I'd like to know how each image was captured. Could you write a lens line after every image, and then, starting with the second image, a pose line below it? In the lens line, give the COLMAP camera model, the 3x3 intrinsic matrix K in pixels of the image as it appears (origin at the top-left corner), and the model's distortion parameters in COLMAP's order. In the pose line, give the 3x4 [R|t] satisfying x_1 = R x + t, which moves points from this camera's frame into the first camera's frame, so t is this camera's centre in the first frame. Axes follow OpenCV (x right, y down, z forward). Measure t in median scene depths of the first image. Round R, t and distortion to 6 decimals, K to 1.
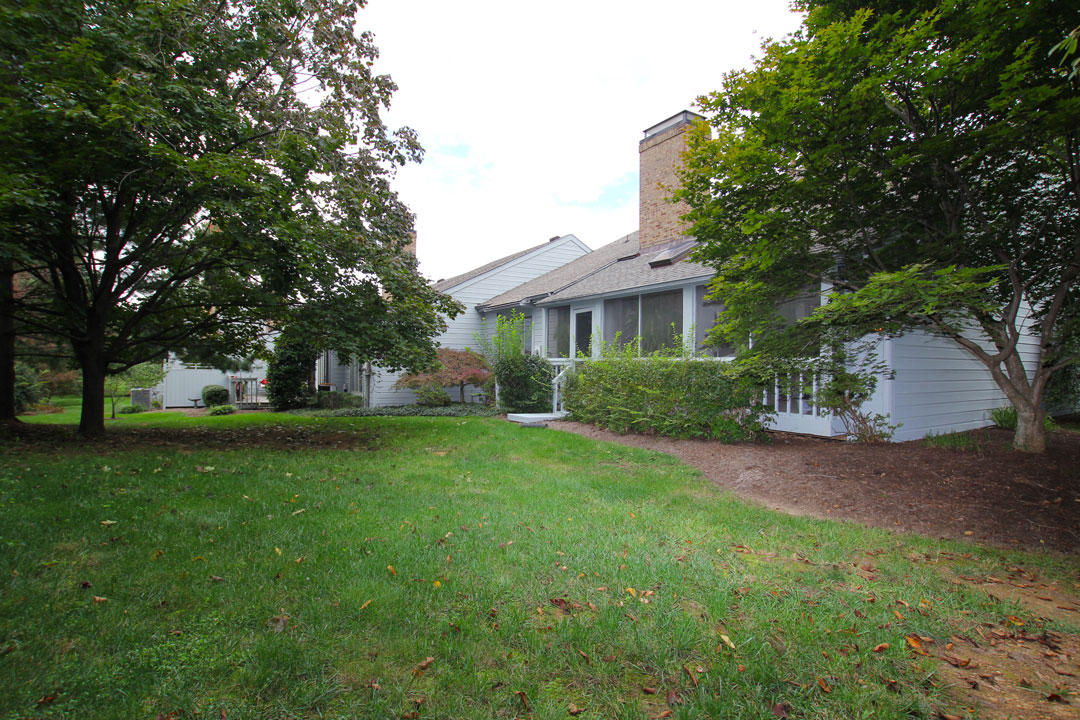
lens RADIAL K [[529.9, 0, 540.0], [0, 529.9, 360.0], [0, 0, 1]] dist [-0.001129, -0.000168]
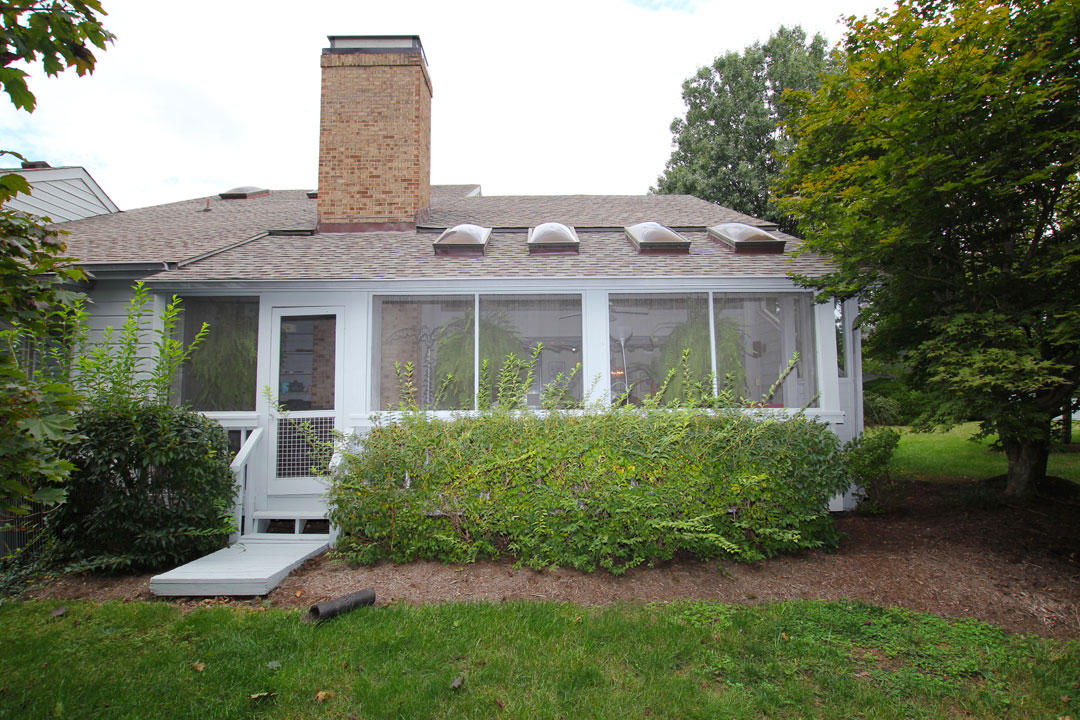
lens RADIAL K [[529.9, 0, 540.0], [0, 529.9, 360.0], [0, 0, 1]] dist [-0.001129, -0.000168]
pose [[0.553528, 0.046905, 0.831509, -0.166067], [0.005983, 0.998163, -0.060289, -0.015704], [-0.832809, 0.038347, 0.552230, 0.468548]]
